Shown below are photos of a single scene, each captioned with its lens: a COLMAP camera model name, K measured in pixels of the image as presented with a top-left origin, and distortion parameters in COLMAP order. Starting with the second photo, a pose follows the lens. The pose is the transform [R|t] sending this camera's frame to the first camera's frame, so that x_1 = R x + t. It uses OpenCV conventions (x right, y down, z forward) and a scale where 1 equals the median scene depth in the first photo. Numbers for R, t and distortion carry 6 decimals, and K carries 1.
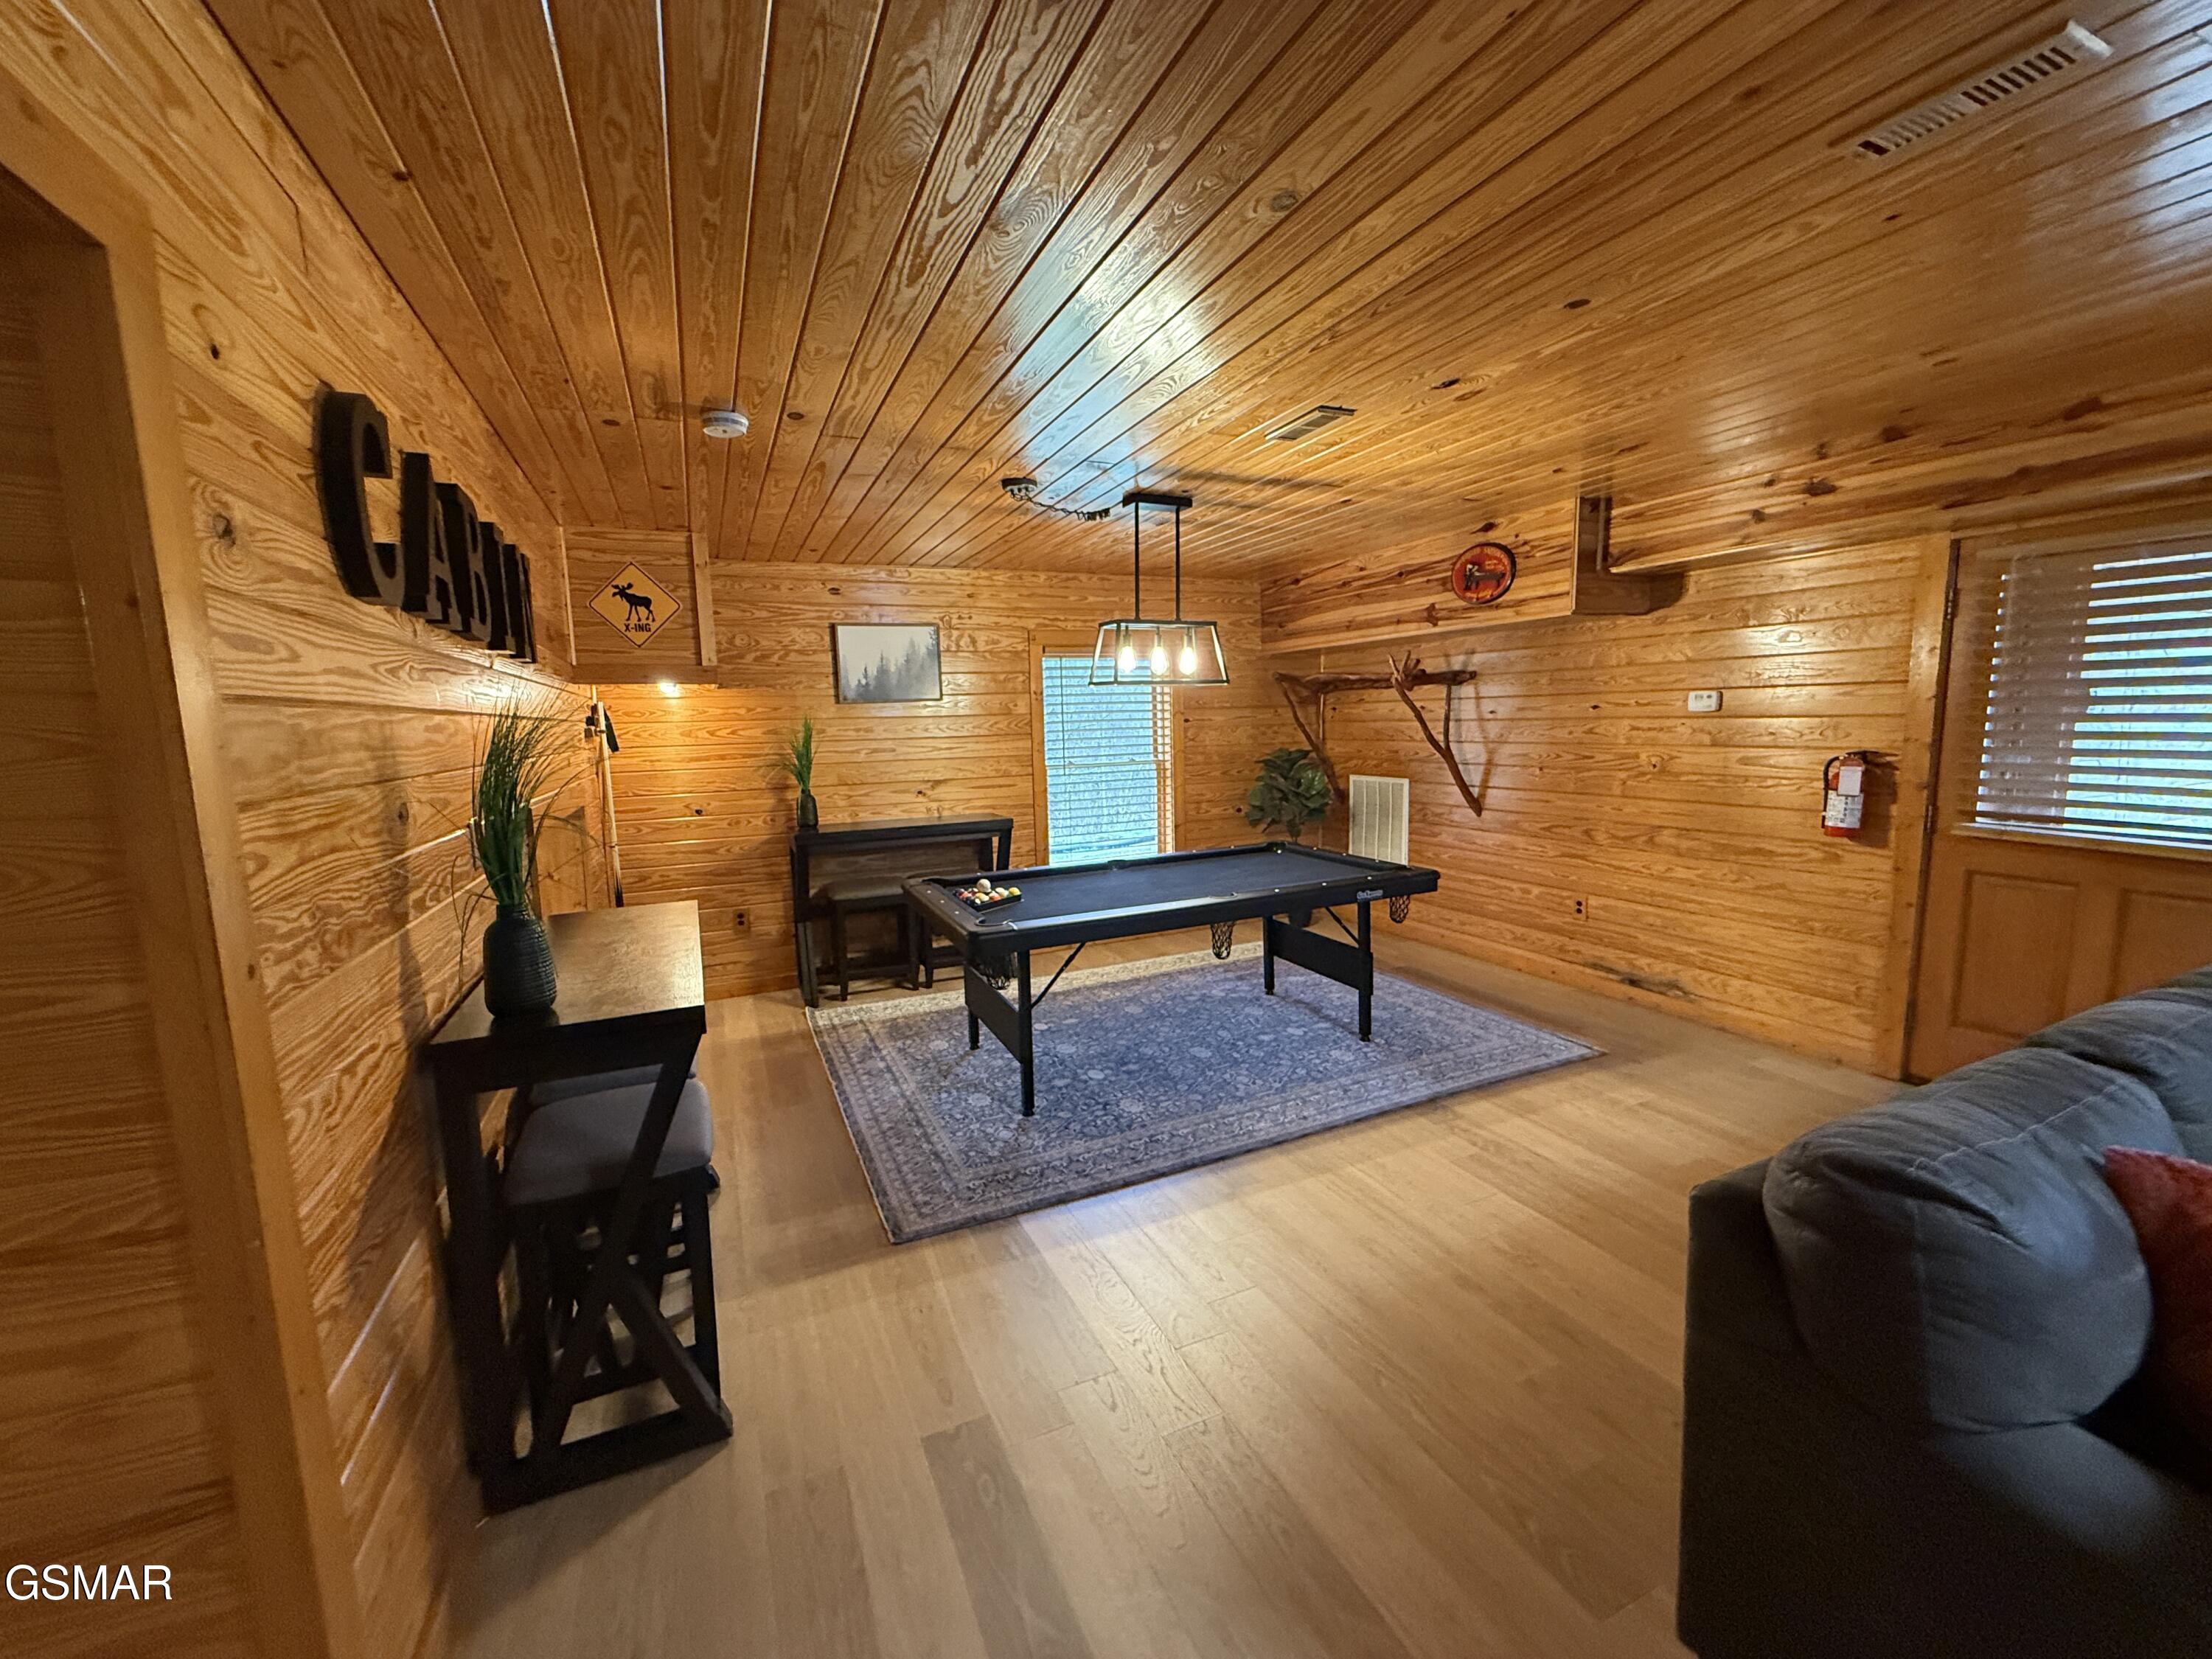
lens RADIAL K [[881.3, 0, 1099.1], [0, 881.3, 828.3], [0, 0, 1]] dist [0.000916, 0.000533]
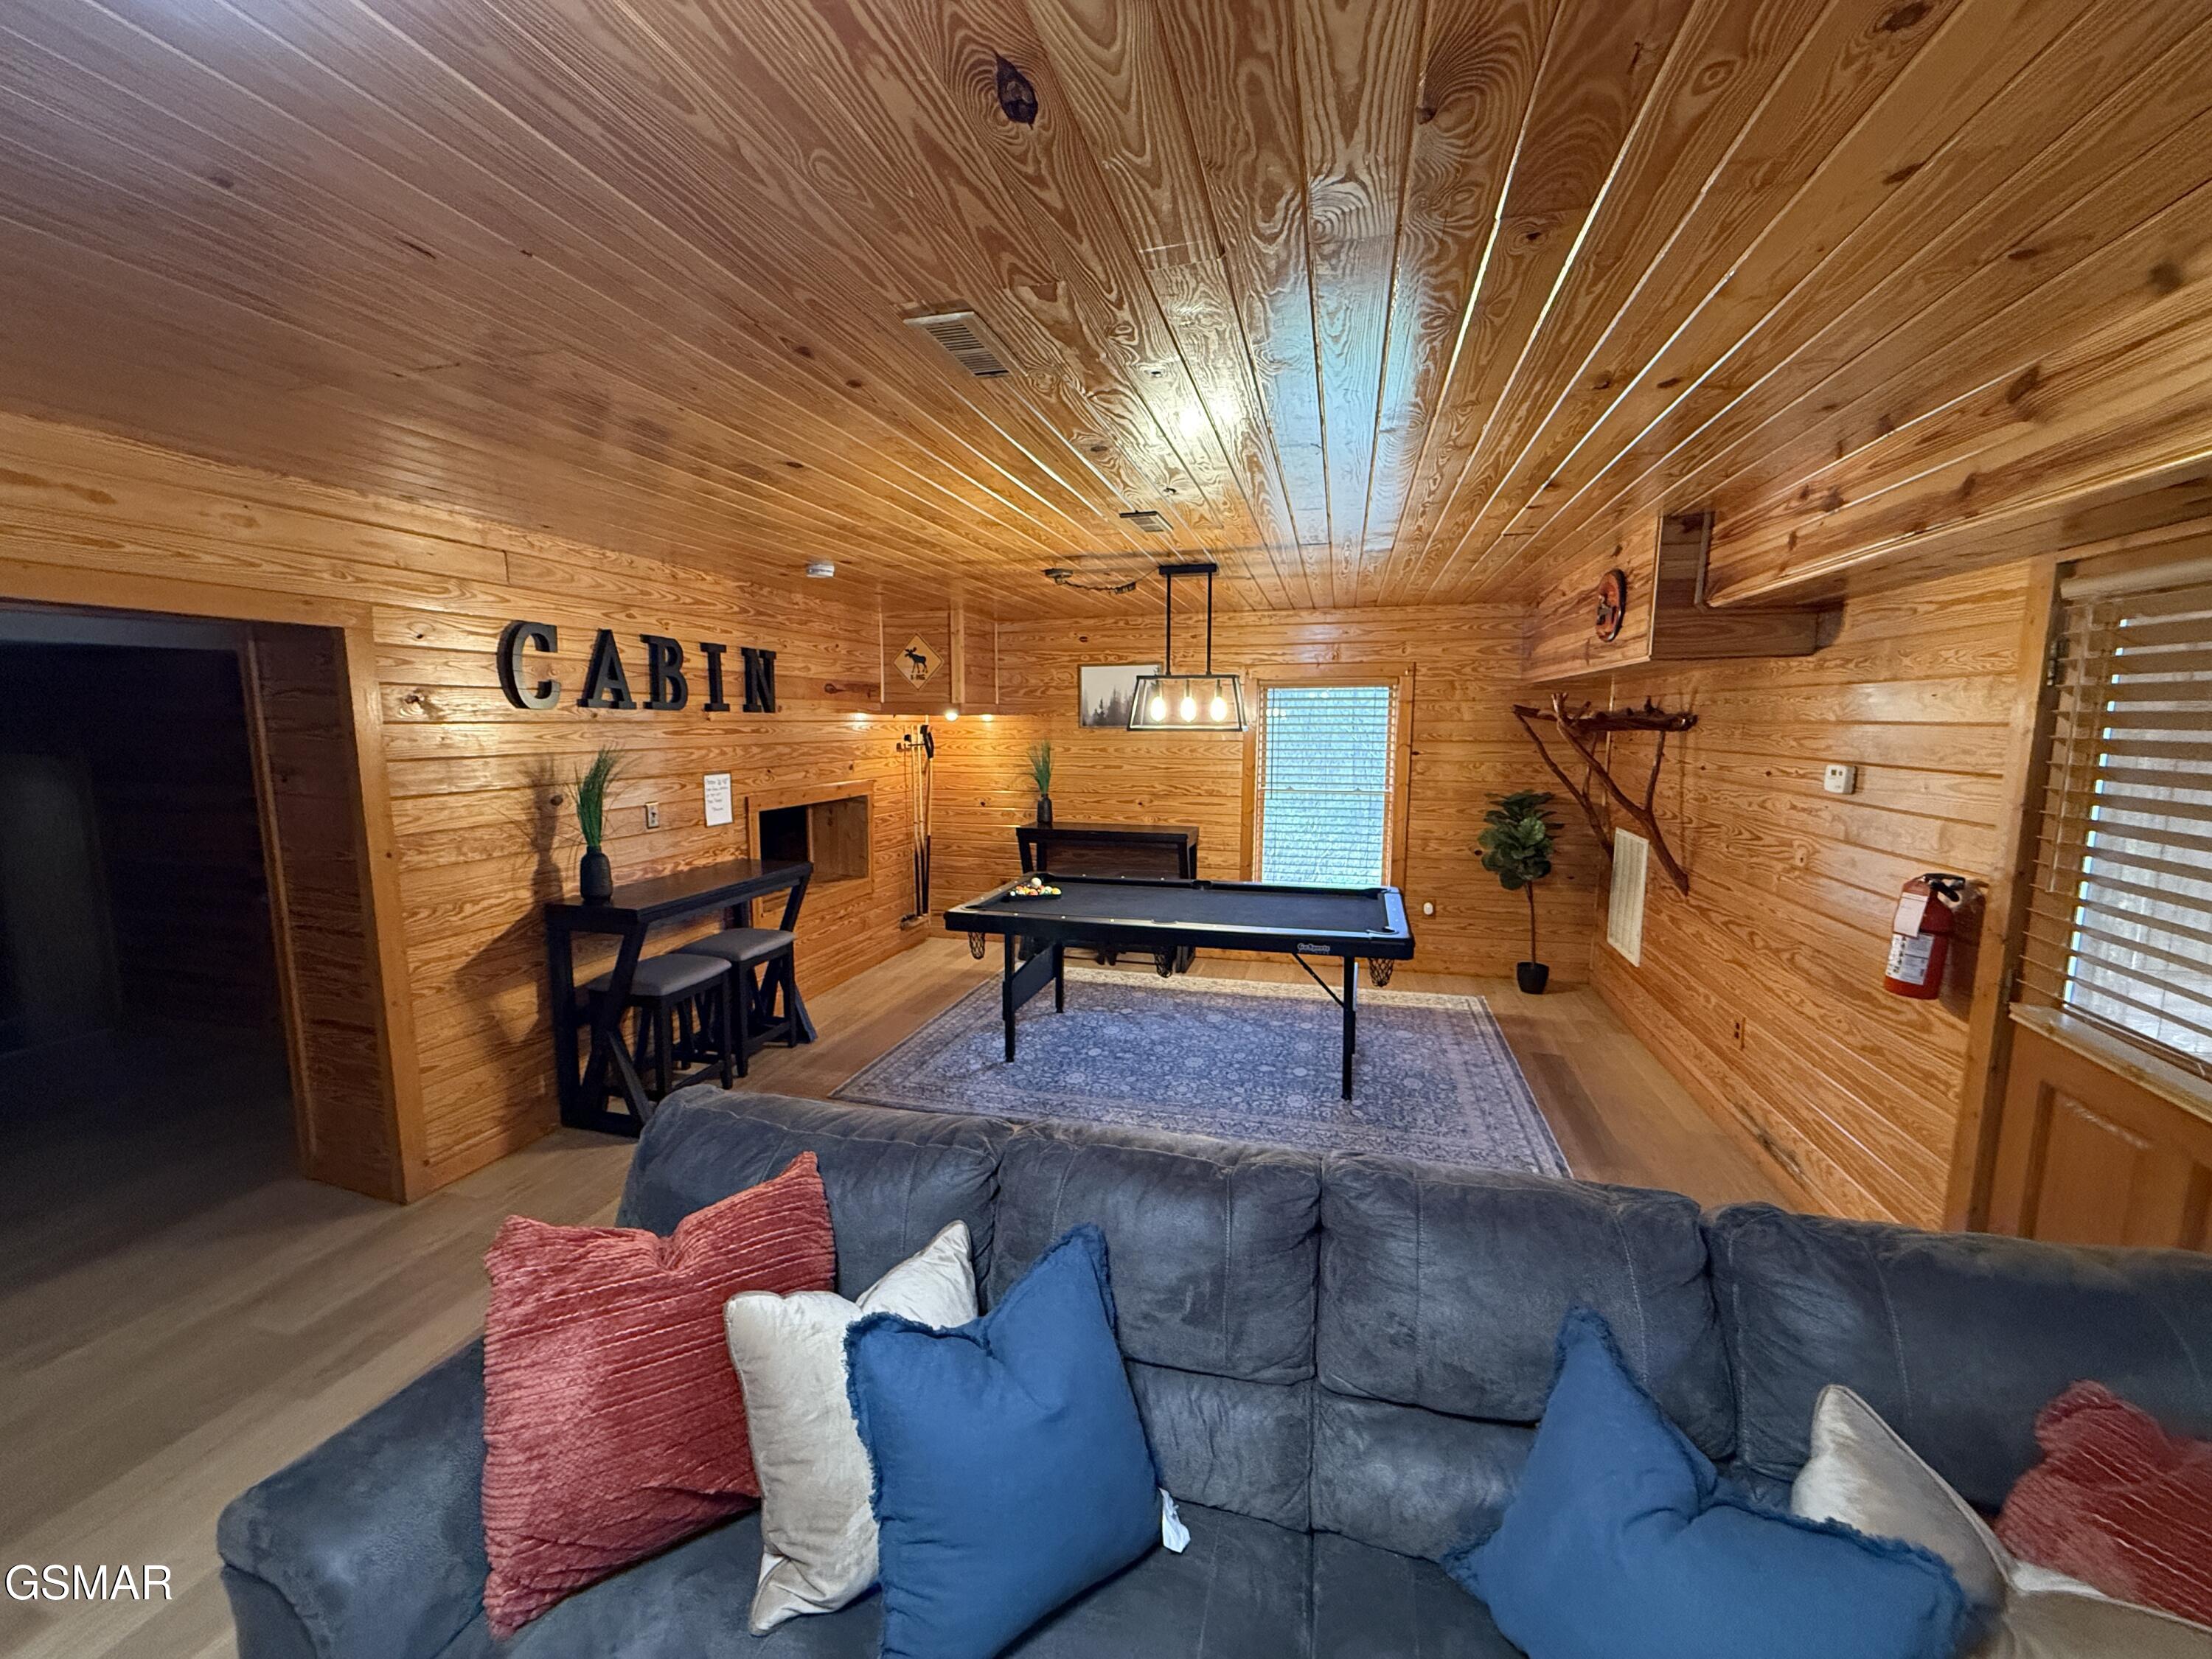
lens RADIAL K [[881.3, 0, 1099.1], [0, 881.3, 828.3], [0, 0, 1]] dist [0.000916, 0.000533]
pose [[0.767692, 0.107508, -0.631736, 0.686986], [-0.100923, 0.993808, 0.046482, -0.077065], [0.632822, 0.028073, 0.773789, 0.056948]]
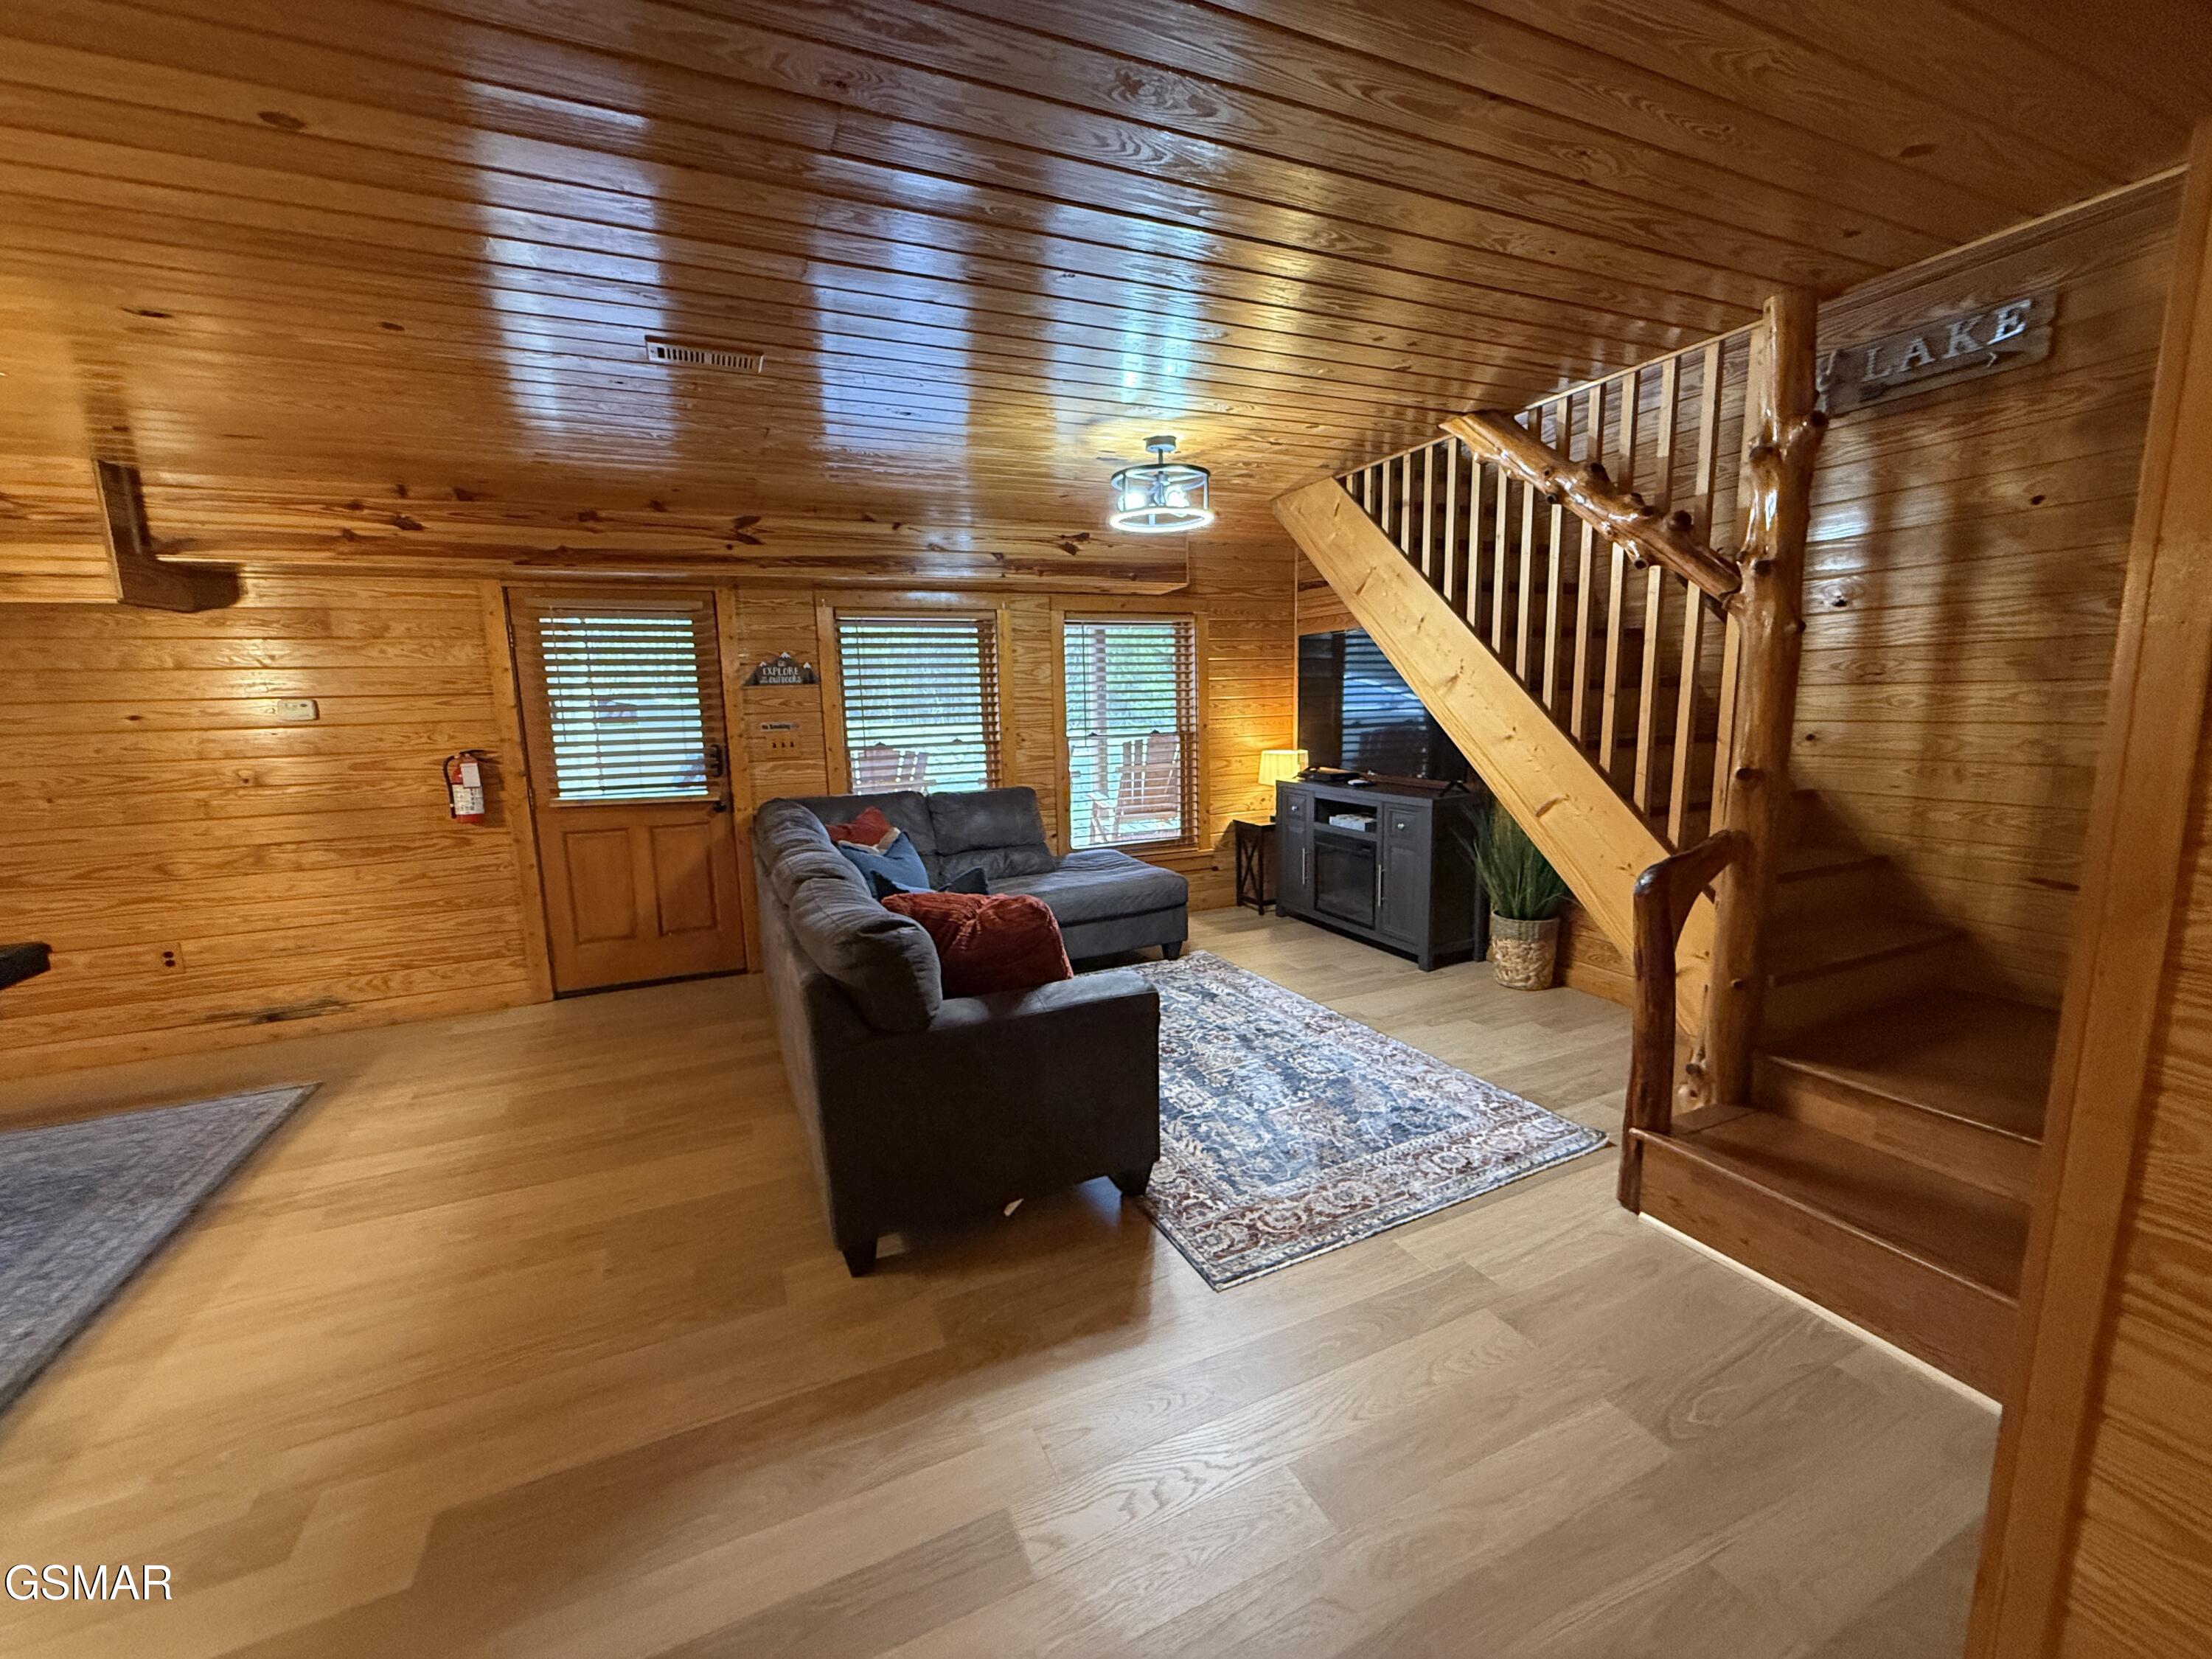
lens RADIAL K [[881.3, 0, 1099.1], [0, 881.3, 828.3], [0, 0, 1]] dist [0.000916, 0.000533]
pose [[0.013479, -0.128228, 0.991653, -0.295787], [0.149773, 0.980814, 0.124790, -0.003877], [-0.988628, 0.146841, 0.032426, 0.106541]]
